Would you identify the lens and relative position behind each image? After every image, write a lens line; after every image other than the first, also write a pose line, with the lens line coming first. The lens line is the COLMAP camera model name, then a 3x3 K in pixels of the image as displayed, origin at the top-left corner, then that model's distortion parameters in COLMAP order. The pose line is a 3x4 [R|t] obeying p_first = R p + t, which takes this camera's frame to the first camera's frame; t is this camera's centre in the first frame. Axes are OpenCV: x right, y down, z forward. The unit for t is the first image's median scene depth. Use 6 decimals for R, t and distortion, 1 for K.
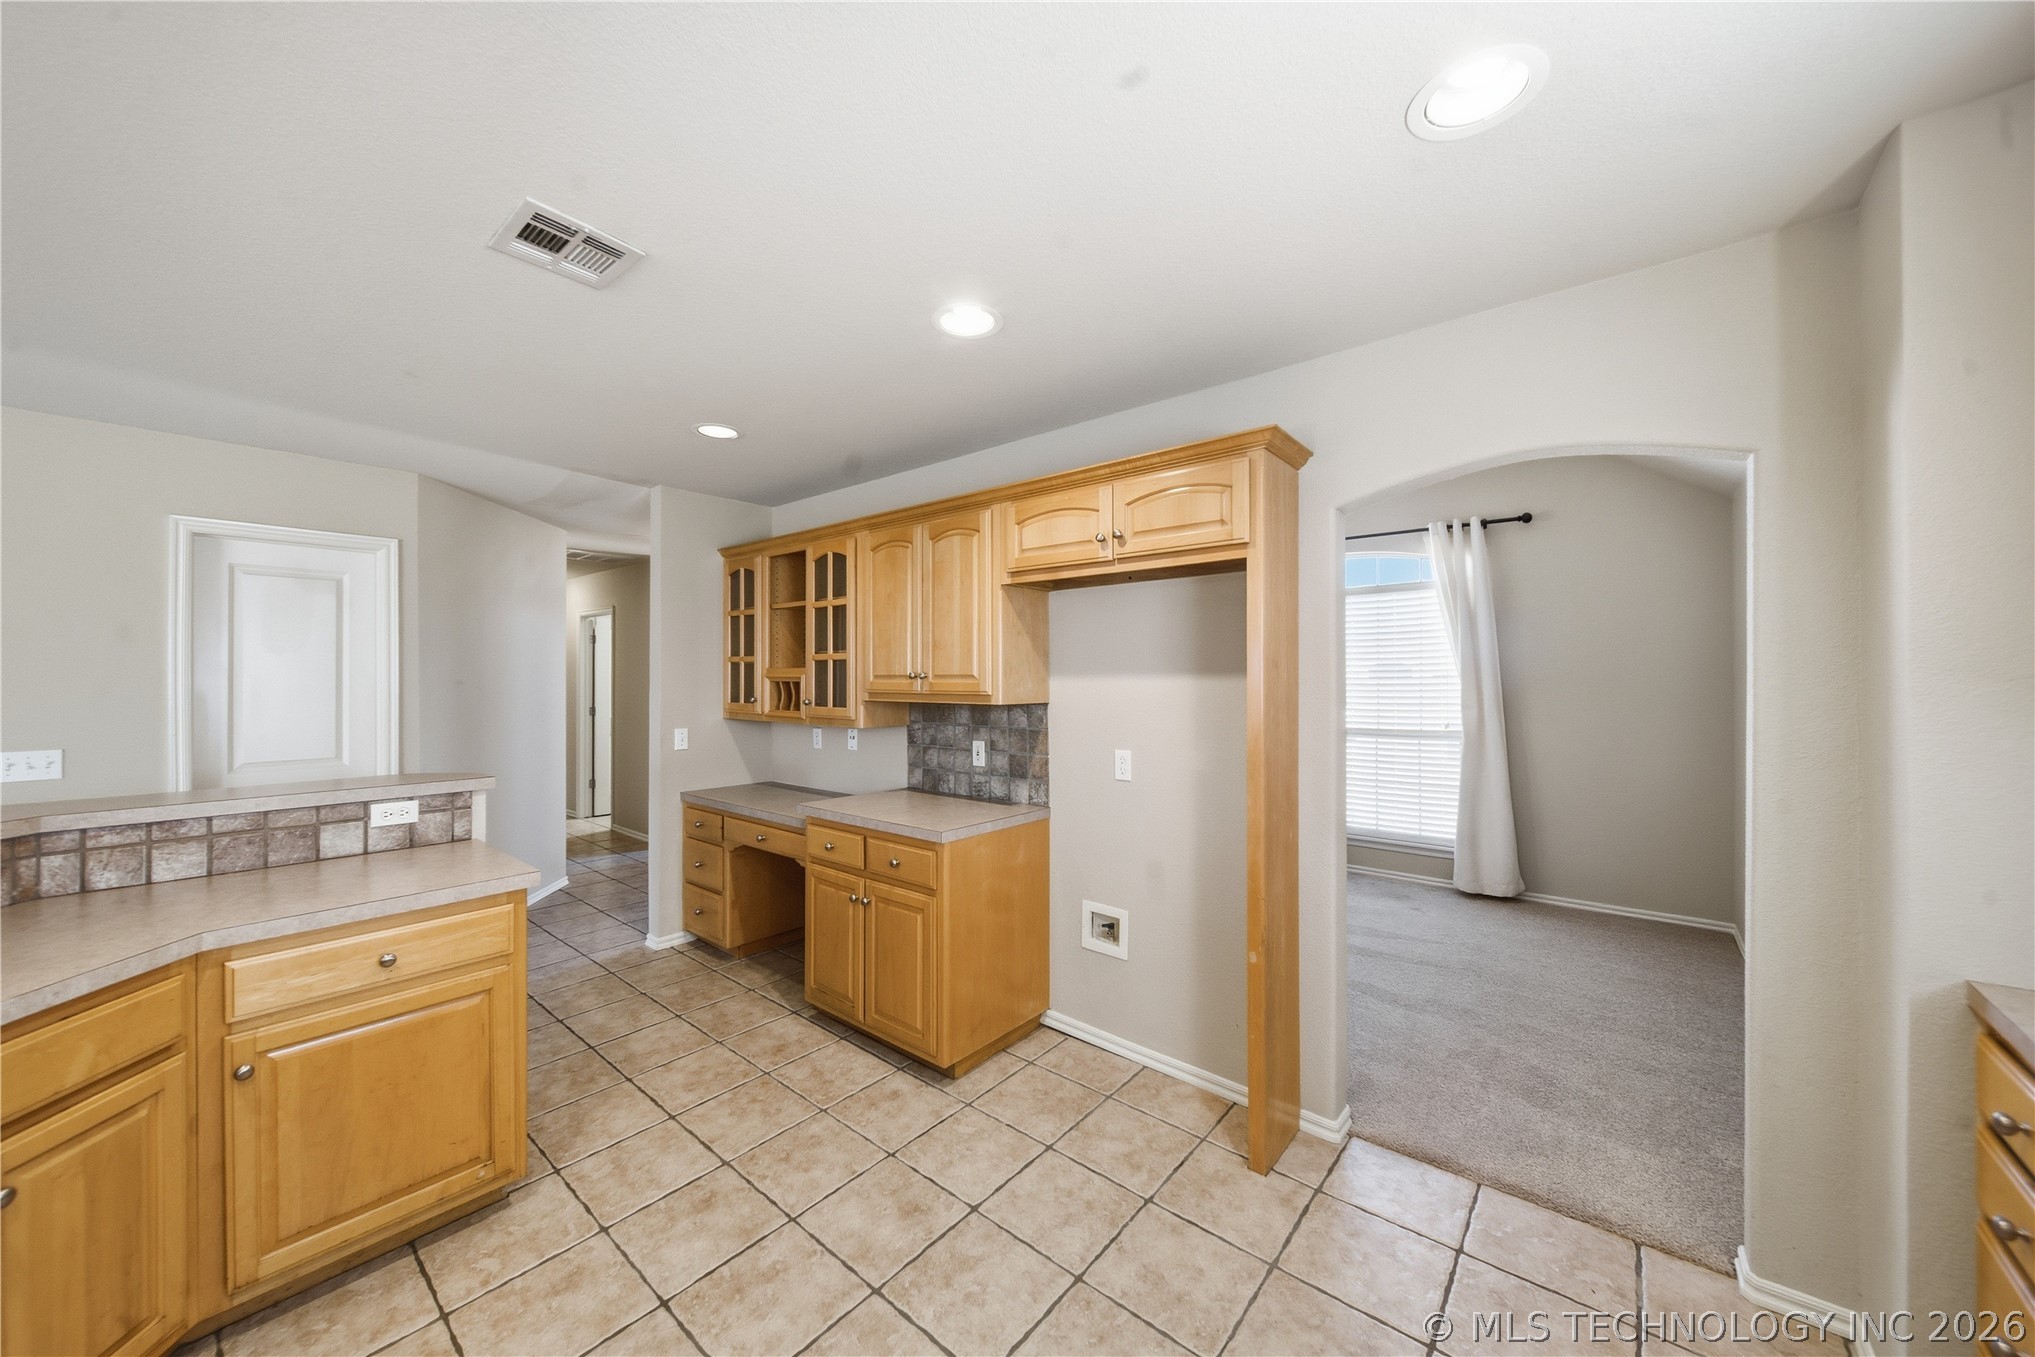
lens RADIAL K [[722.2, 0, 996.4], [0, 722.2, 672.6], [0, 0, 1]] dist [-0.004078, -0.000401]
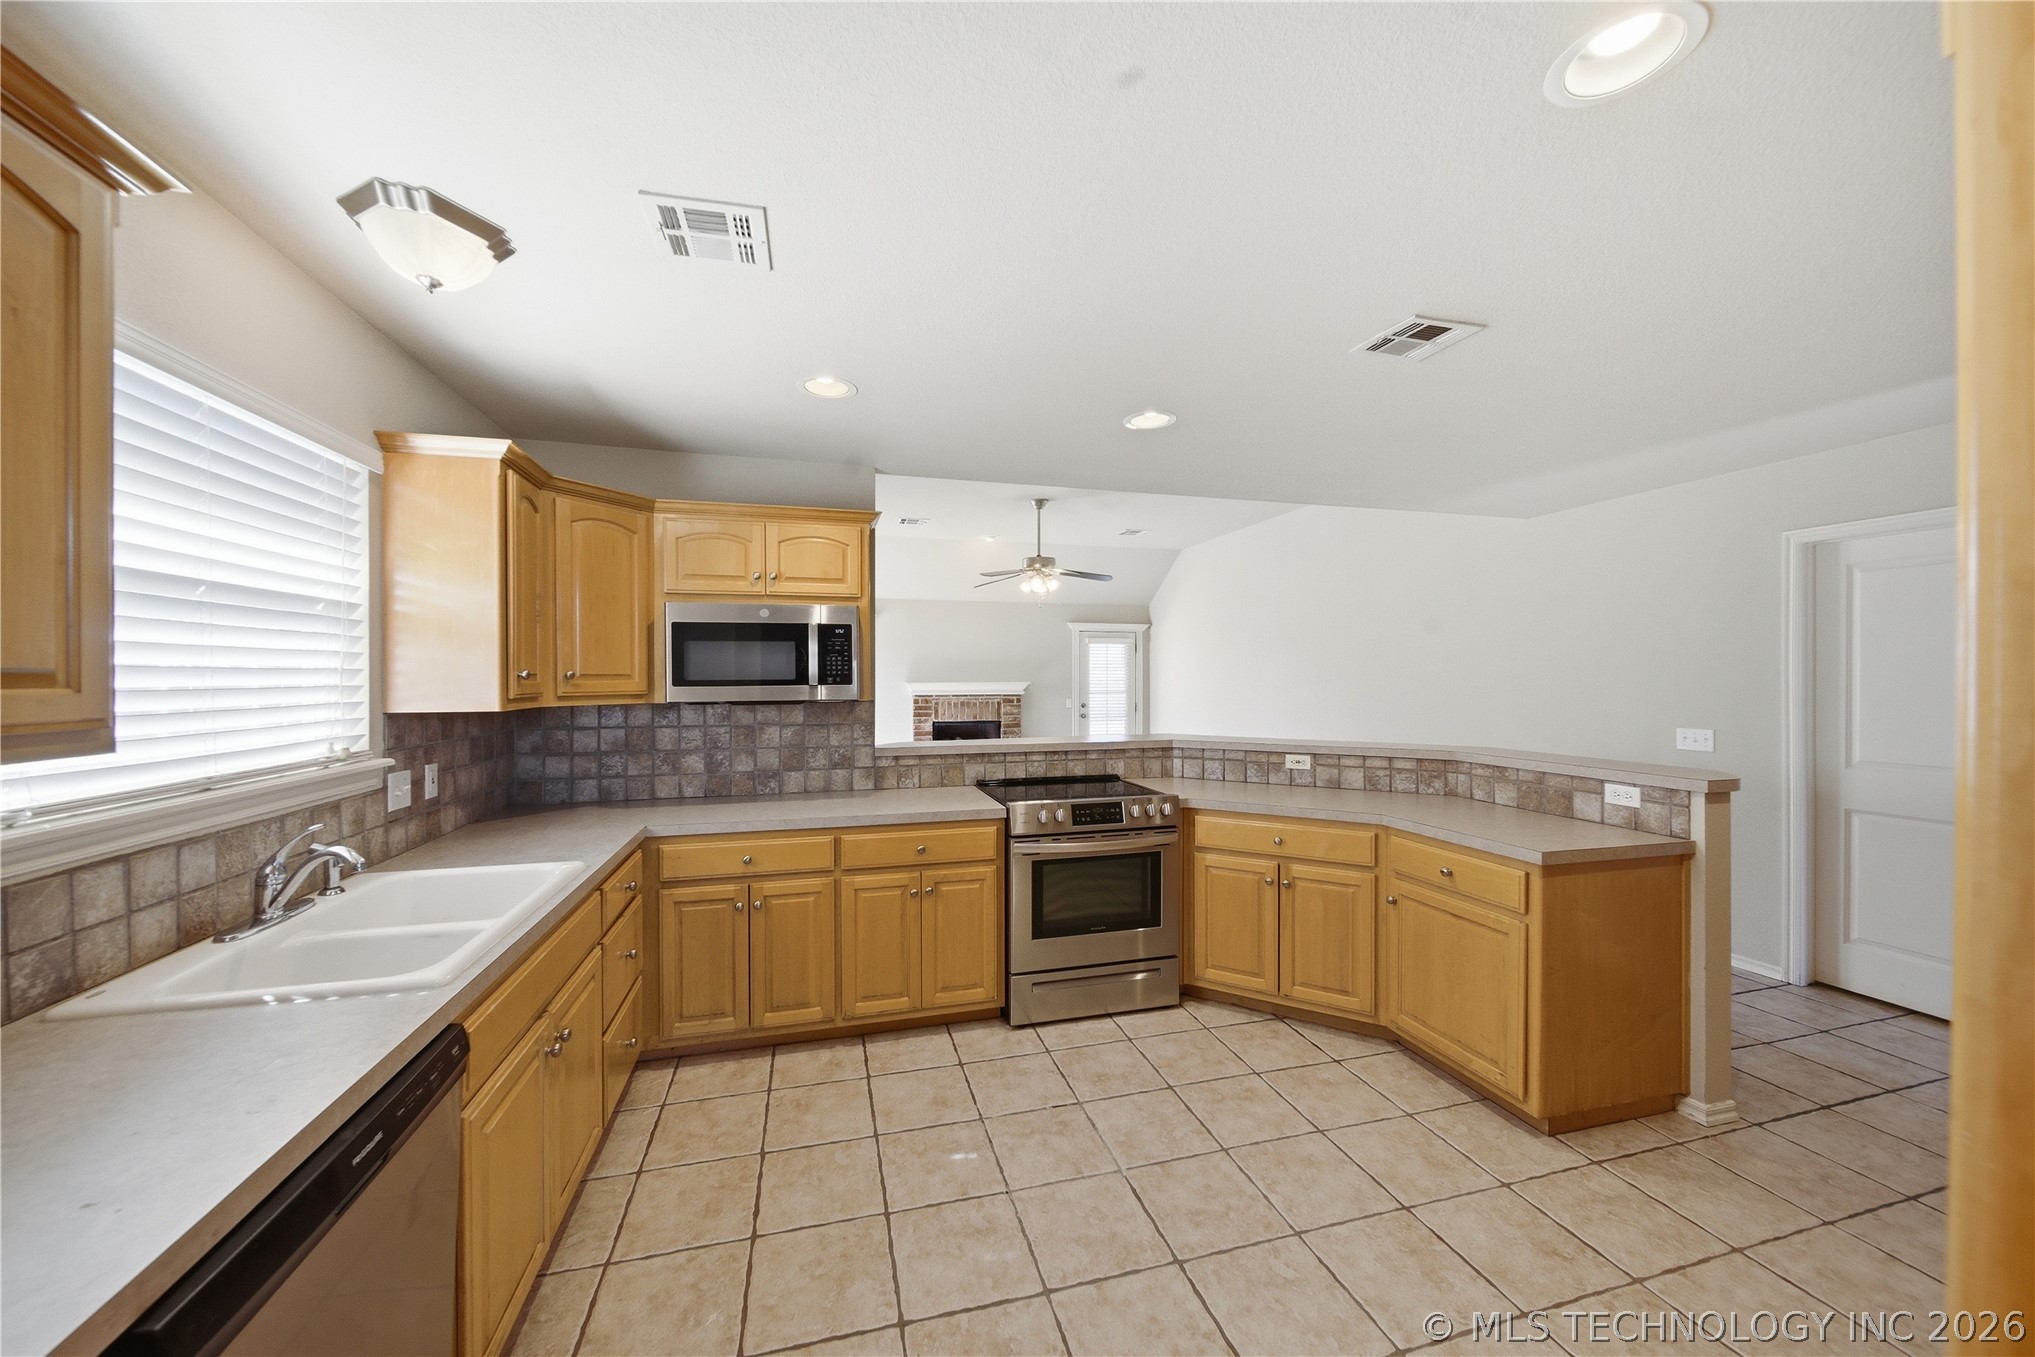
lens RADIAL K [[722.2, 0, 1007.0], [0, 722.2, 683.4], [0, 0, 1]] dist [-0.004078, -0.000401]
pose [[-0.561957, 0.009561, -0.827111, 0.468116], [0.008170, 0.999949, 0.006008, 0.003193], [0.827126, -0.003381, -0.562006, 0.604603]]
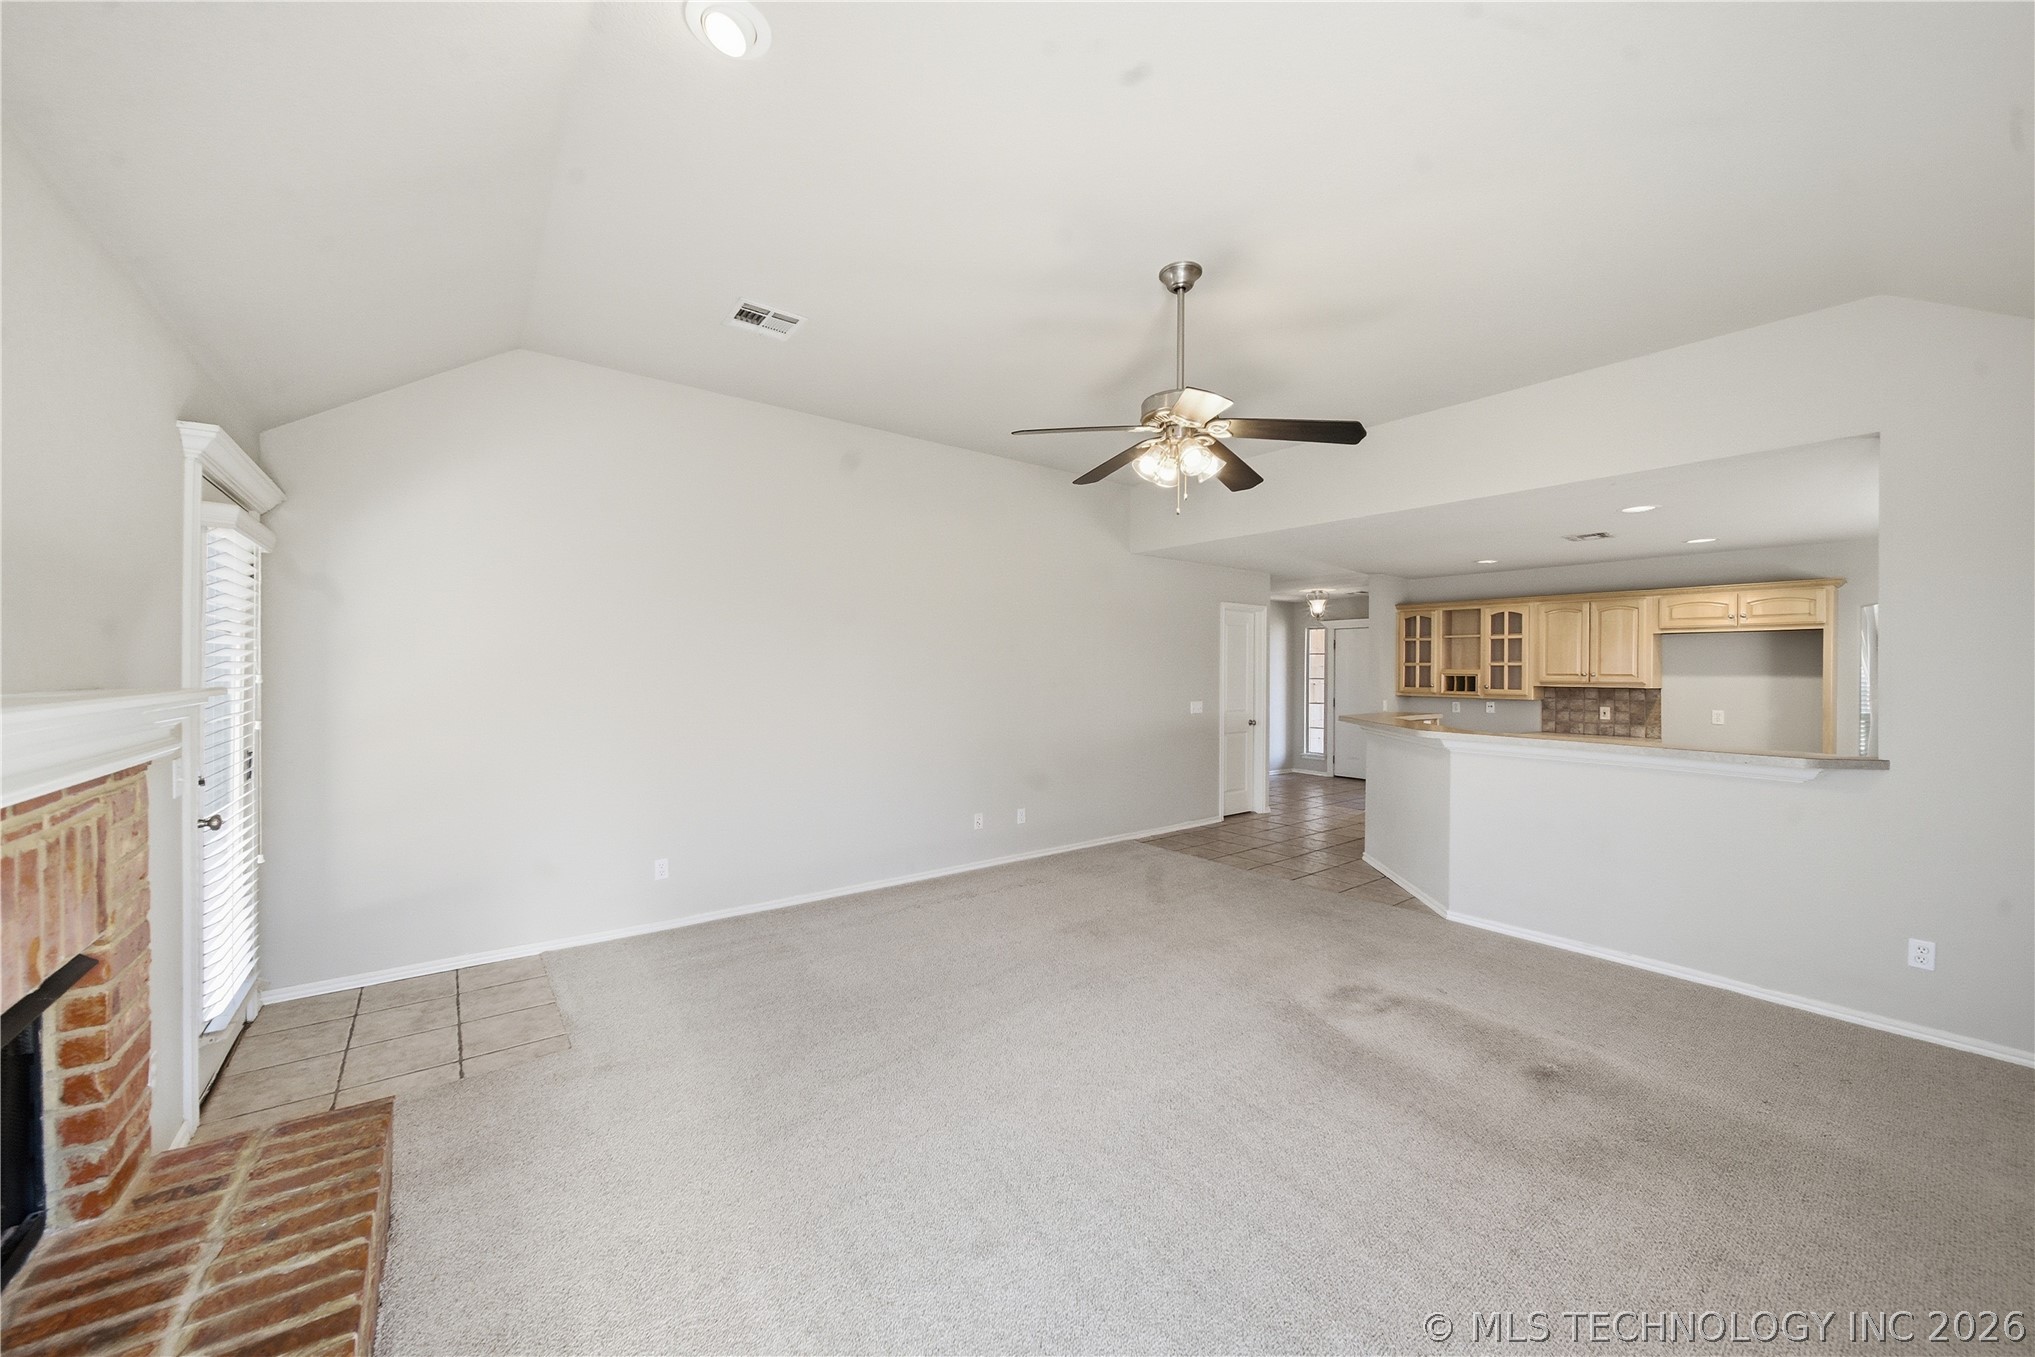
lens RADIAL K [[722.2, 0, 1010.1], [0, 722.2, 667.0], [0, 0, 1]] dist [-0.004078, -0.000401]
pose [[0.979278, 0.002383, -0.202508, -1.286601], [-0.000379, 0.999951, 0.009931, -0.036939], [0.202522, -0.009648, 0.979230, -1.343865]]
